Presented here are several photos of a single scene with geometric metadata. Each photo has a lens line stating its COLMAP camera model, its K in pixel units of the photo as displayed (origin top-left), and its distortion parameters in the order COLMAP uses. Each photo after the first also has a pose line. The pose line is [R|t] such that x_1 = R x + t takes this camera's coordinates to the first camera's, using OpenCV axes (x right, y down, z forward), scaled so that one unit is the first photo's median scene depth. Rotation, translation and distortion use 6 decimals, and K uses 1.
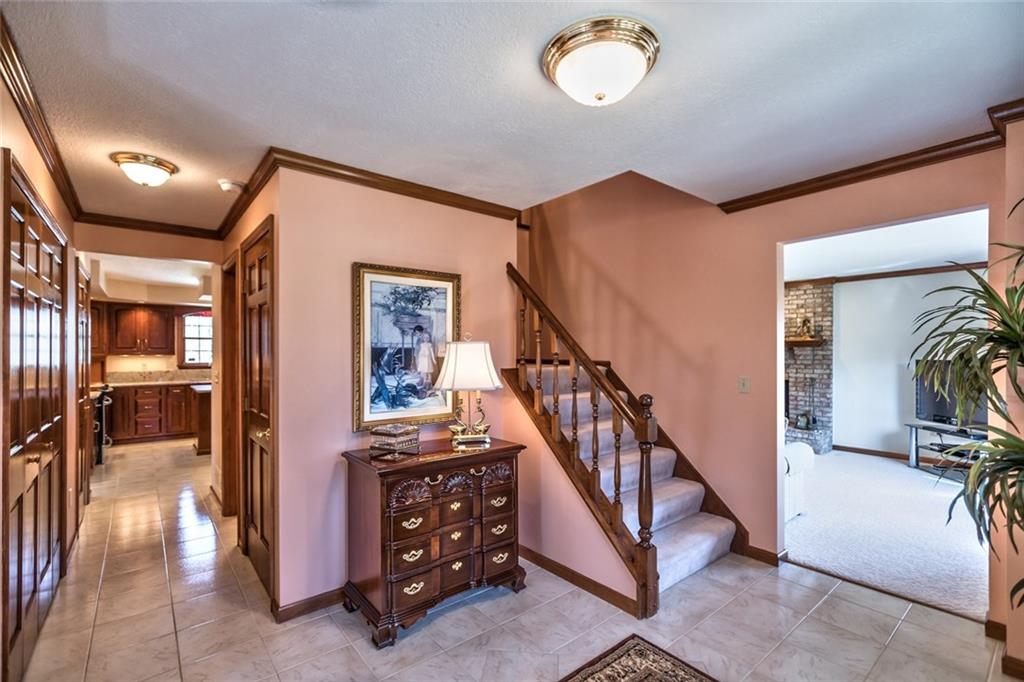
lens RADIAL K [[458.5, 0, 496.5], [0, 458.5, 351.4], [0, 0, 1]] dist [0.000437, -0.000049]
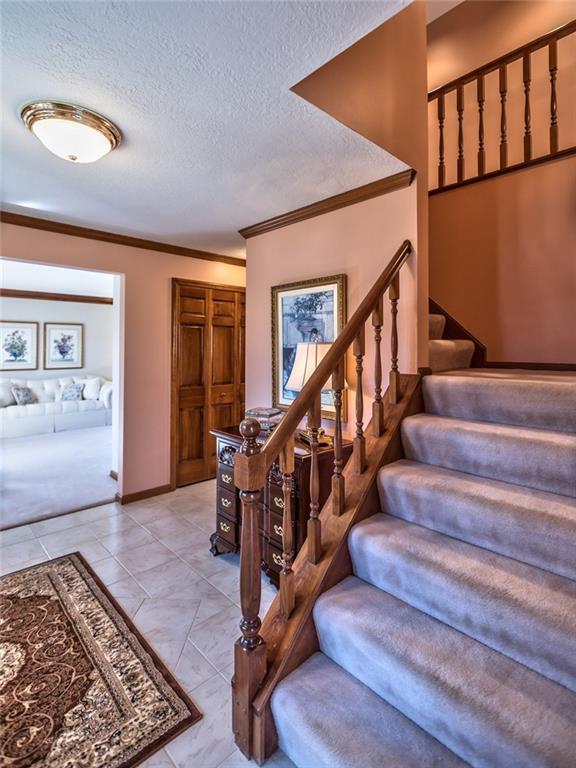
lens RADIAL K [[356.3, 0, 257.4], [0, 356.3, 343.1], [0, 0, 1]] dist [-0.000570, 0.000025]
pose [[0.105857, -0.014260, -0.994279, 0.713076], [-0.002588, 0.999890, -0.014616, -0.007227], [0.994378, 0.004120, 0.105808, 0.794358]]
